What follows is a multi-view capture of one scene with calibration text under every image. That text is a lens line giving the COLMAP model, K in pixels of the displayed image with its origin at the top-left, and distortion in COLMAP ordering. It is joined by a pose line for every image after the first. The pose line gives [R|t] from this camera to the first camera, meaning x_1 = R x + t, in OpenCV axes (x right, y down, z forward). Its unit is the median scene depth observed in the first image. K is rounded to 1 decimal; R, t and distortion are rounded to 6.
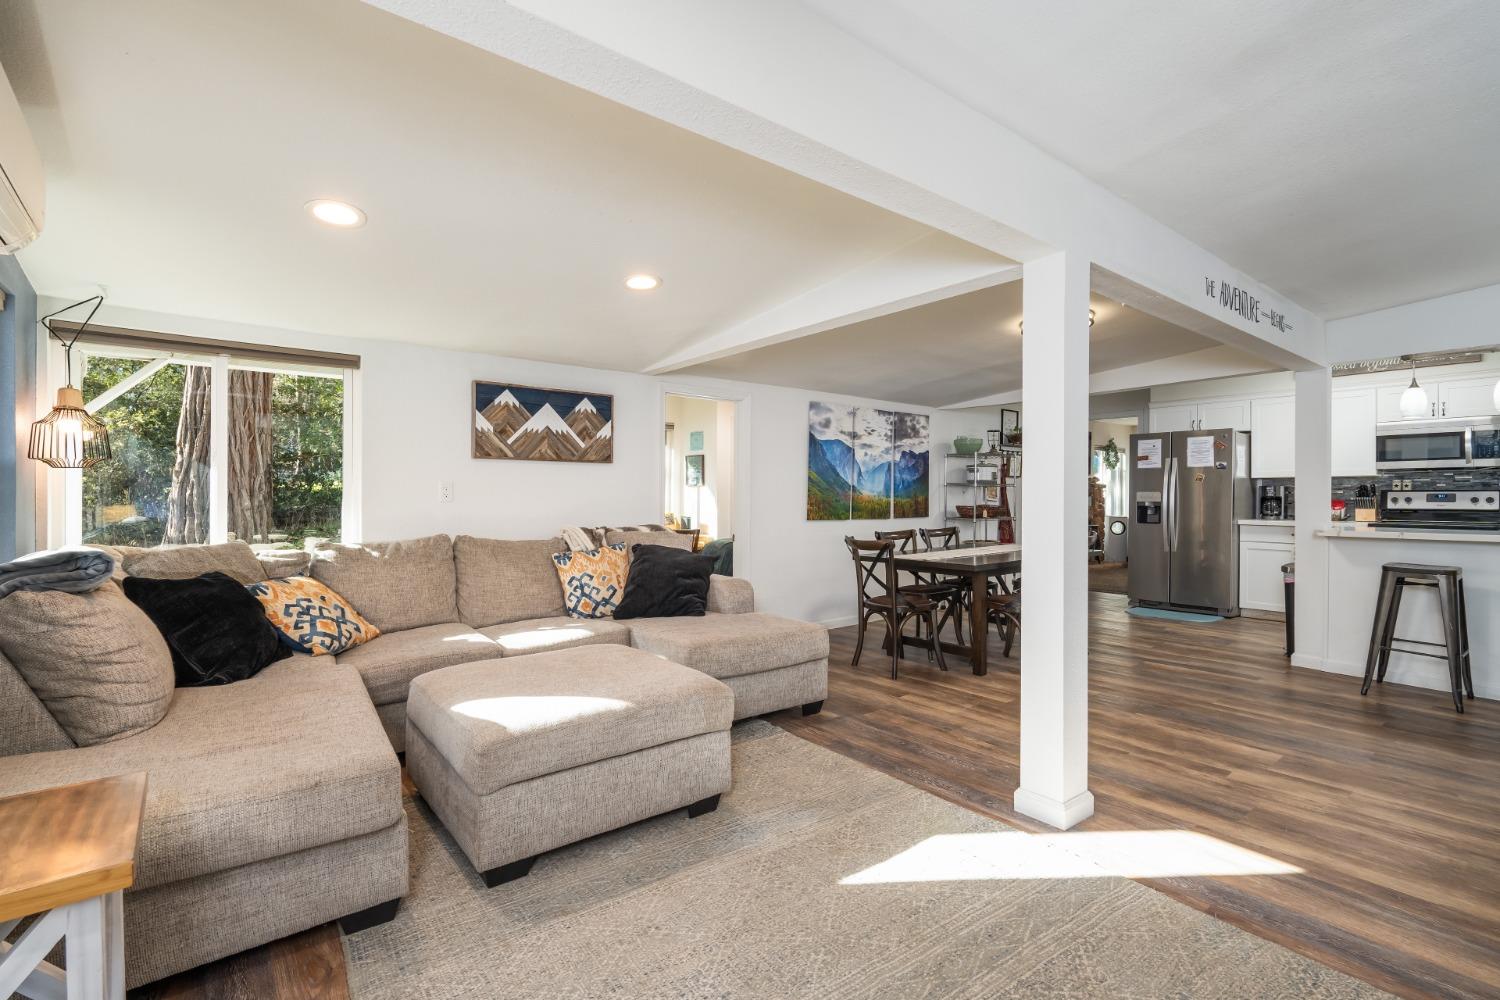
lens RADIAL K [[694.3, 0, 750.0], [0, 694.3, 500.0], [0, 0, 1]] dist [0.001249, 0.000238]
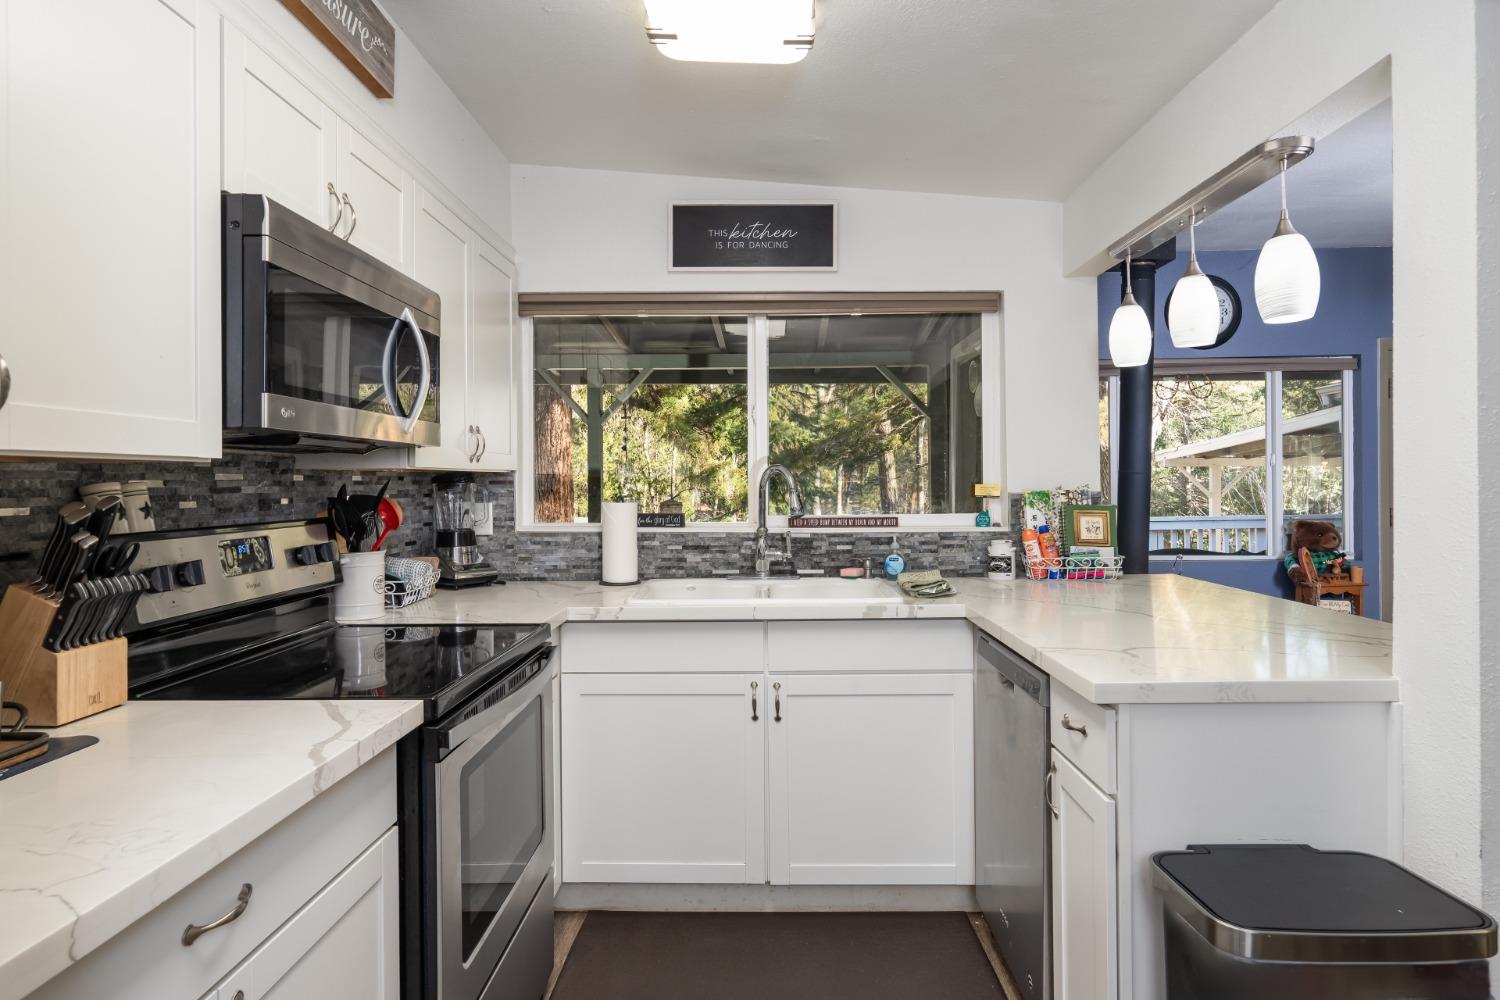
lens RADIAL K [[841.1, 0, 752.1], [0, 841.1, 482.8], [0, 0, 1]] dist [0.000033, -0.000773]
pose [[-0.771890, 0.005196, 0.635735, 0.391899], [0.008472, 0.999962, 0.002114, -0.017267], [-0.635700, 0.007017, -0.771904, 0.667928]]
